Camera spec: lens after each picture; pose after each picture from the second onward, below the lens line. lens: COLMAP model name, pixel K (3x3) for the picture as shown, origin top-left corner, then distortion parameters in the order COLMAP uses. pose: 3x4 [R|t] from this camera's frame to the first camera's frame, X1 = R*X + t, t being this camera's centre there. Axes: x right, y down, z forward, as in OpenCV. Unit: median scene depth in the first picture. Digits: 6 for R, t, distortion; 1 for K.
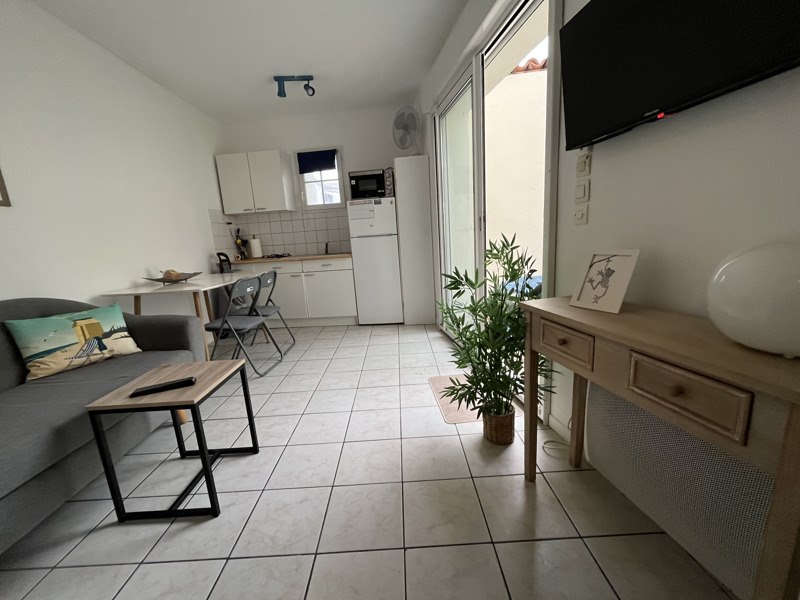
lens RADIAL K [[324.2, 0, 399.3], [0, 324.2, 300.2], [0, 0, 1]] dist [-0.003728, -0.000133]
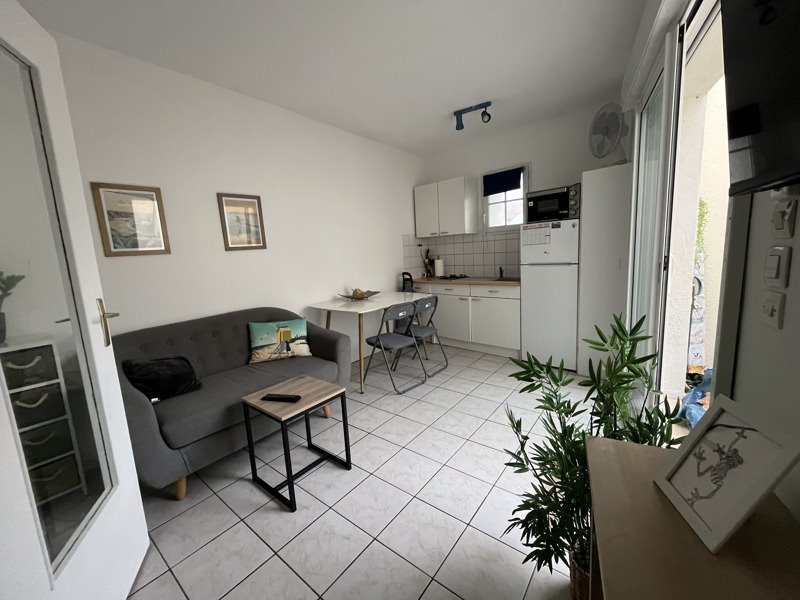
lens RADIAL K [[324.2, 0, 400.7], [0, 324.2, 299.0], [0, 0, 1]] dist [-0.003728, -0.000133]
pose [[0.776811, 0.113036, -0.619505, 0.195858], [-0.118434, 0.992427, 0.032574, -0.106283], [0.618496, 0.048067, 0.784316, 0.102198]]
